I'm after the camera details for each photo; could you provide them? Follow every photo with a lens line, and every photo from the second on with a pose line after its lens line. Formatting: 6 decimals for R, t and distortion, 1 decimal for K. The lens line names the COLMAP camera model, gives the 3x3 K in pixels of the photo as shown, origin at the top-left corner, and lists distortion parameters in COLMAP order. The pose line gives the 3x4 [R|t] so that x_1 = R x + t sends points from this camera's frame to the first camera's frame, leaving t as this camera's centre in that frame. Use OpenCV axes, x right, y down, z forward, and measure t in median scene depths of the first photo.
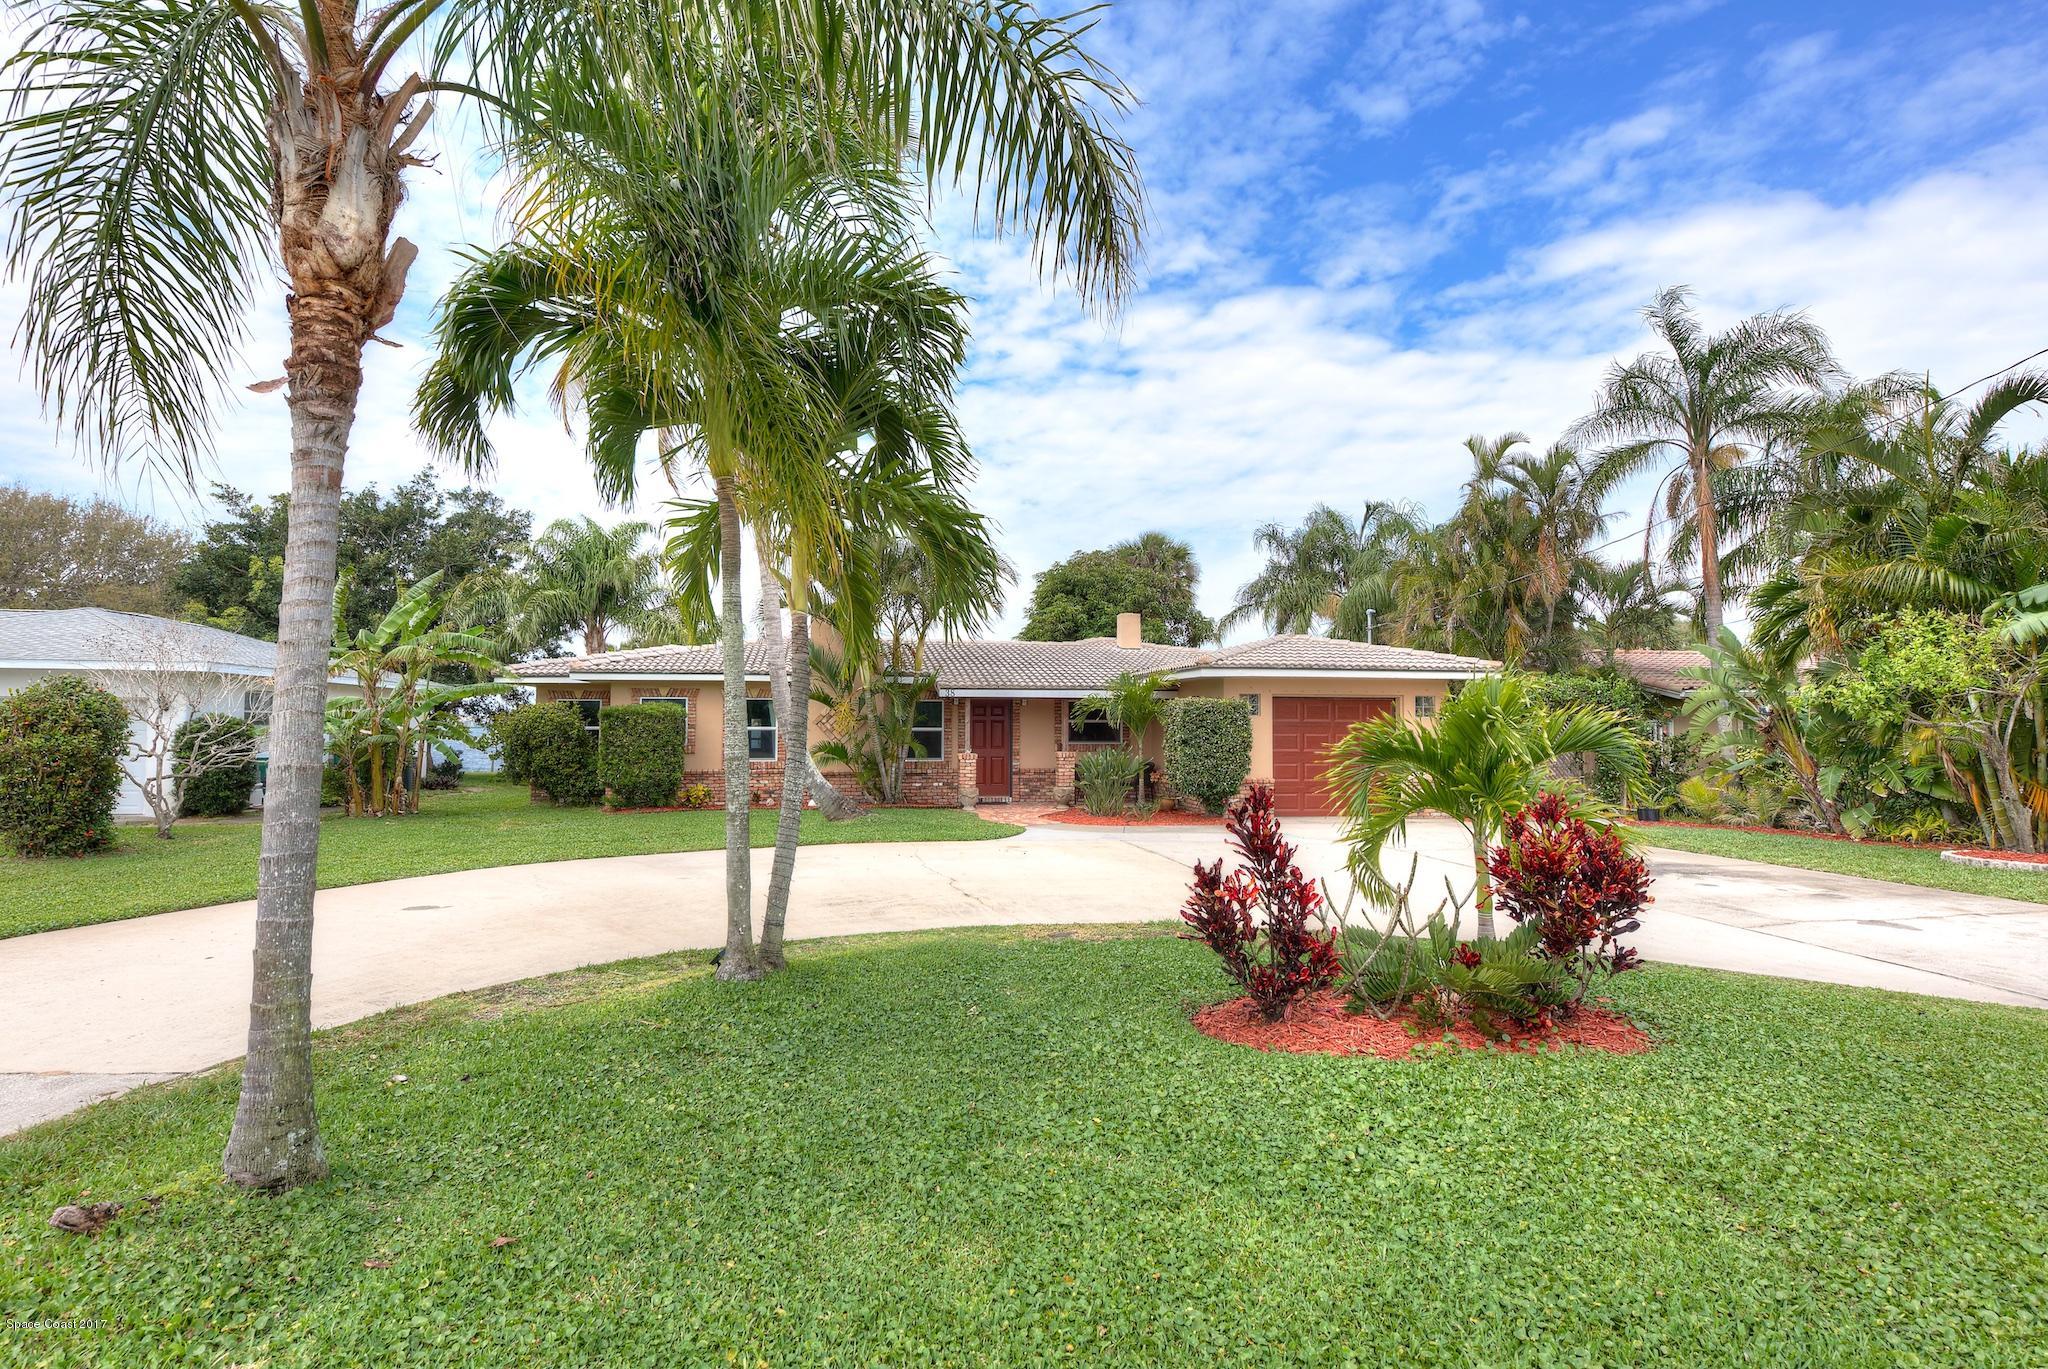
lens RADIAL K [[1136.6, 0, 1038.9], [0, 1136.6, 687.1], [0, 0, 1]] dist [0.003335, 0.000393]
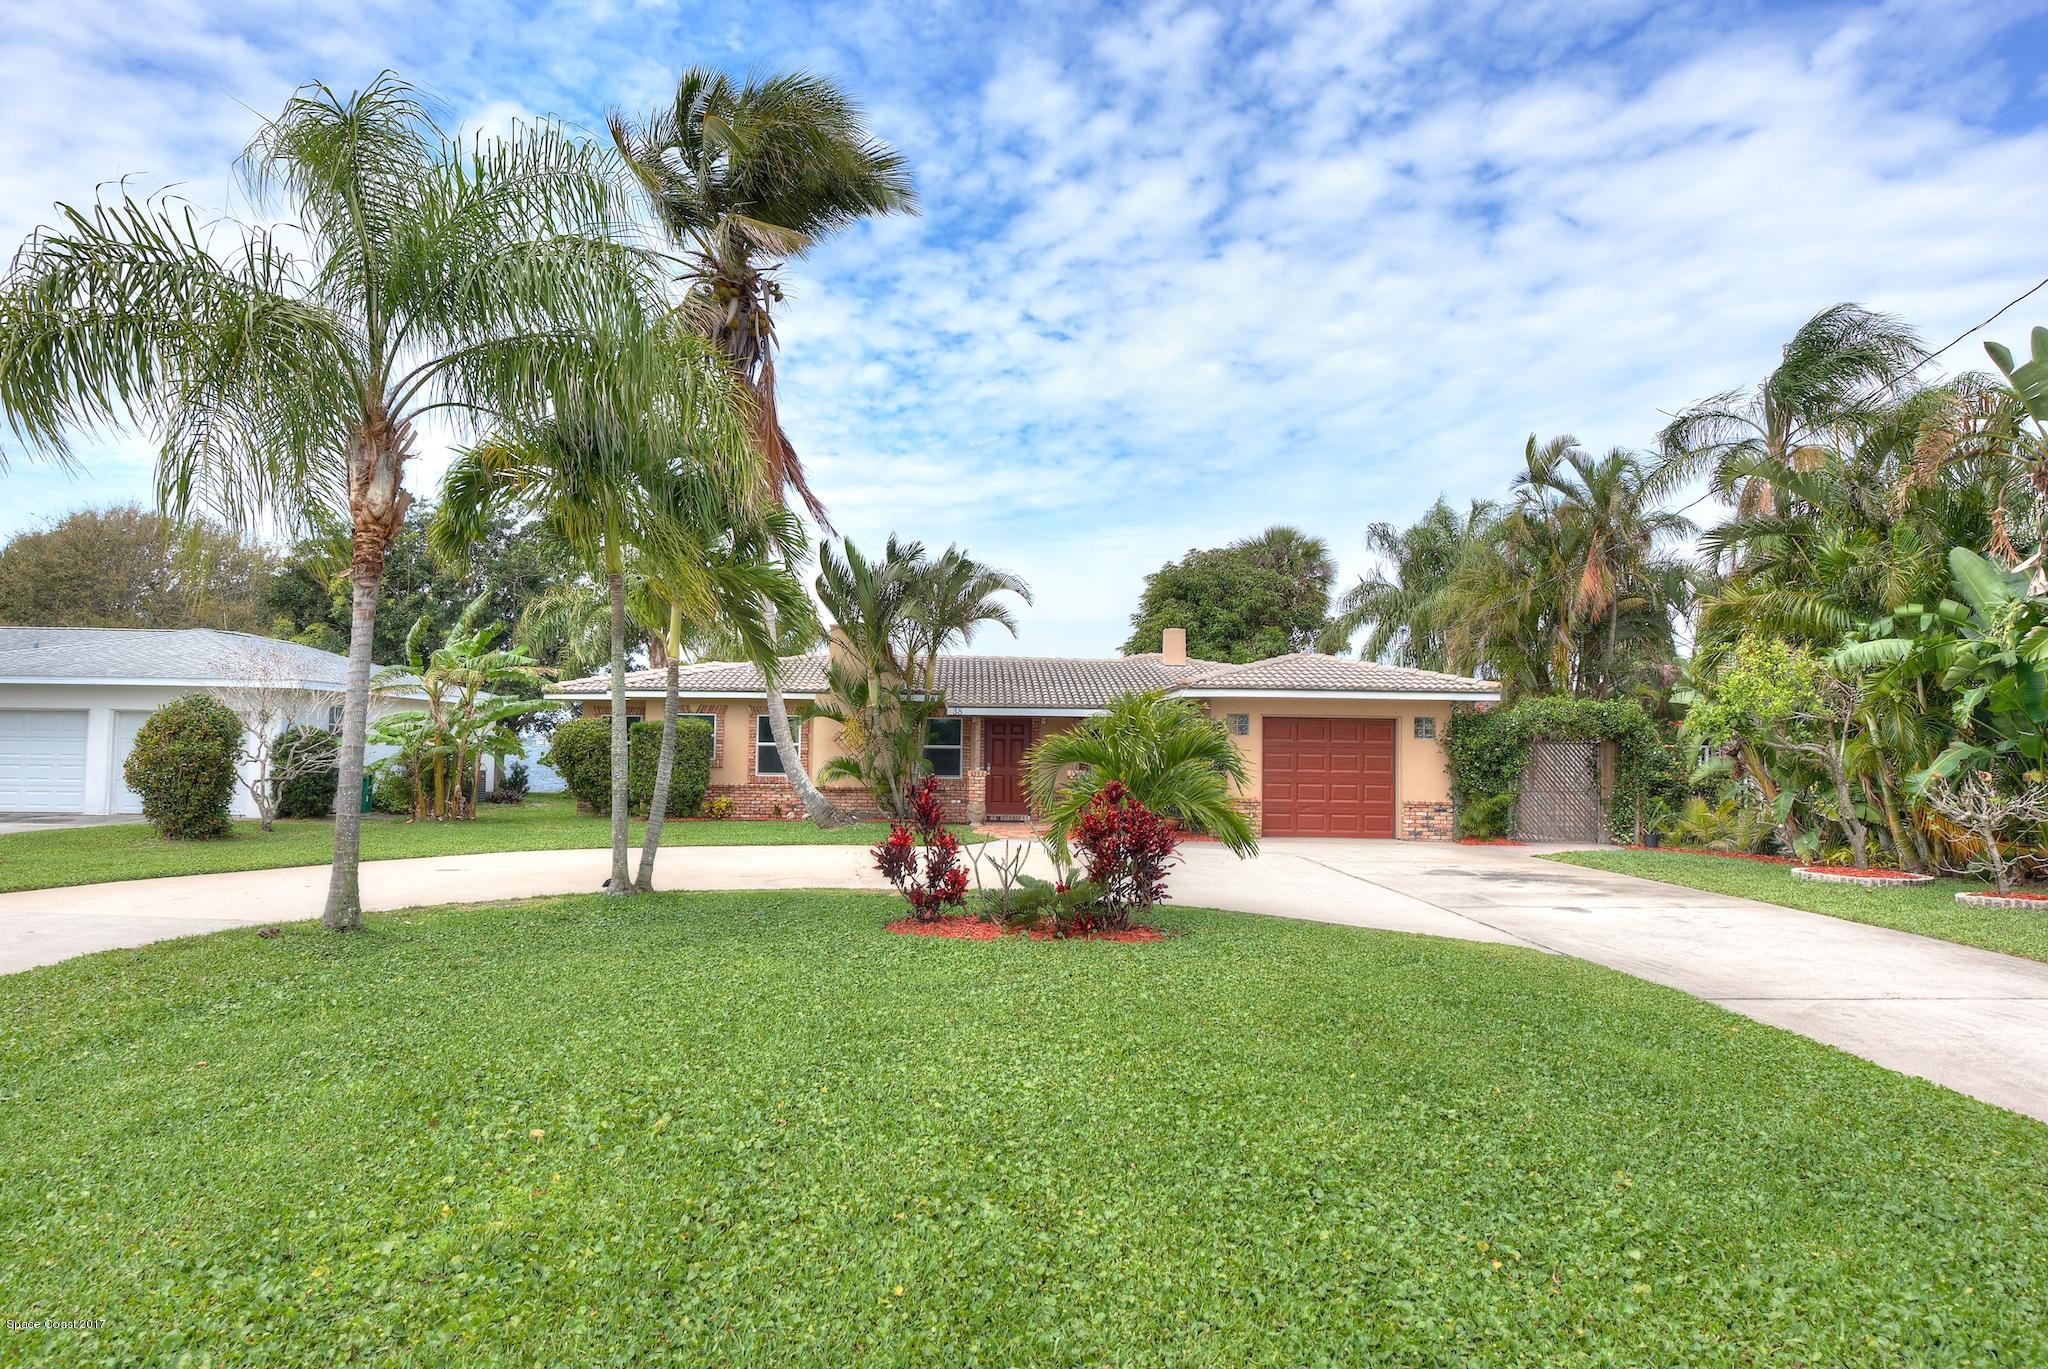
lens RADIAL K [[1415.0, 0, 1016.3], [0, 1415.0, 687.0], [0, 0, 1]] dist [0.002023, -0.001158]
pose [[0.987741, 0.003079, -0.156072, 0.168338], [-0.004738, 0.999936, -0.010262, -0.003580], [0.156031, 0.010876, 0.987692, -0.243585]]
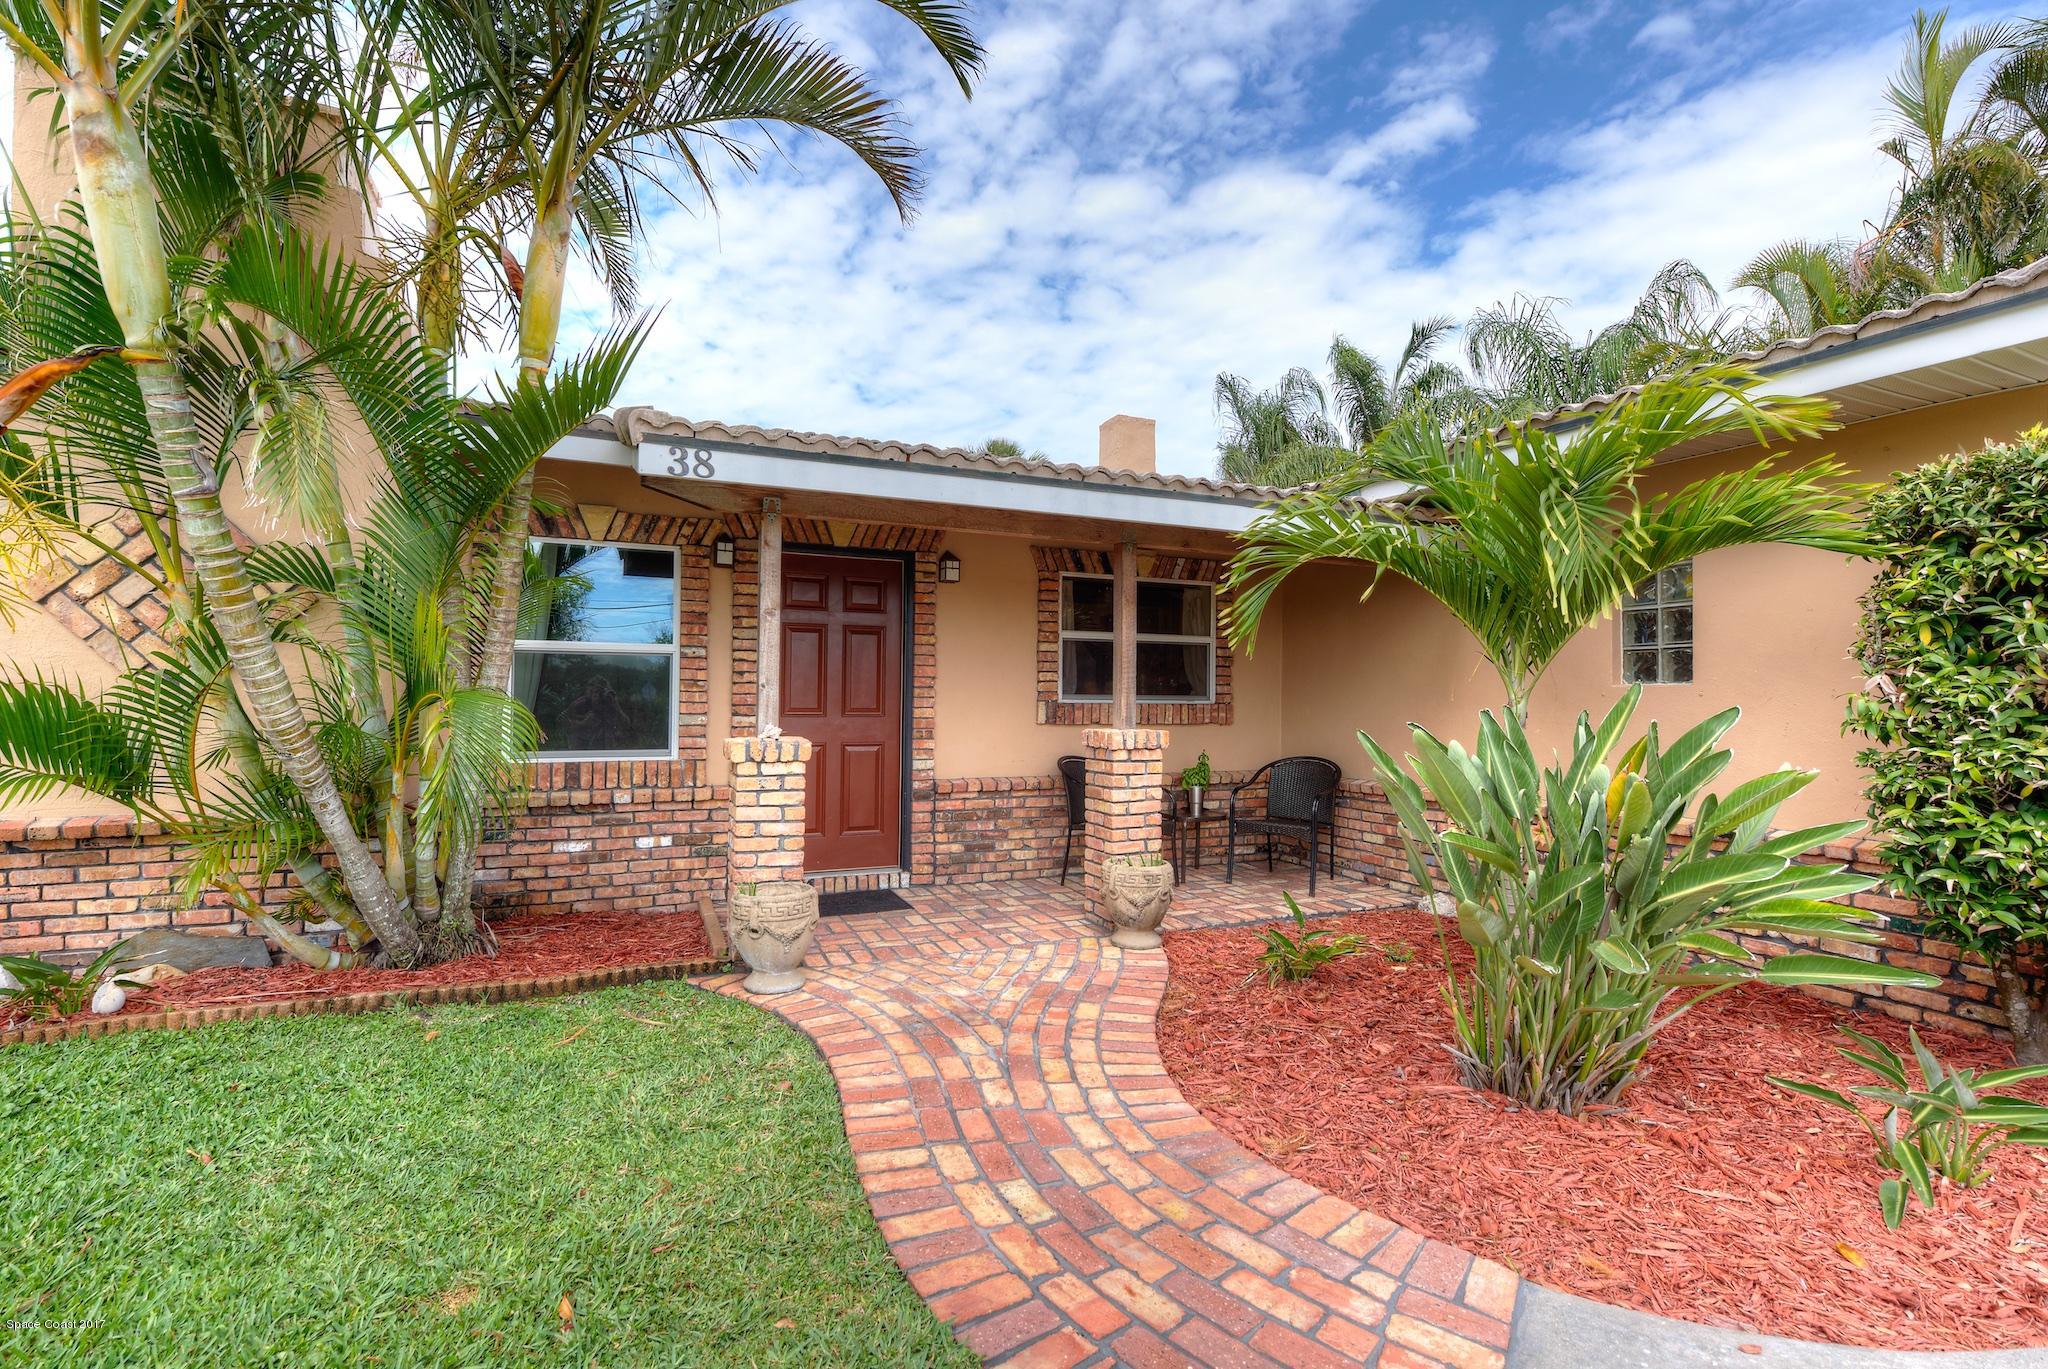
lens RADIAL K [[904.4, 0, 1045.3], [0, 904.4, 681.0], [0, 0, 1]] dist [-0.022491, 0.000519]
pose [[0.968860, 0.010863, 0.247371, -0.052842], [-0.015097, 0.999770, 0.015226, 0.042319], [-0.247149, -0.018486, 0.968801, 0.794855]]
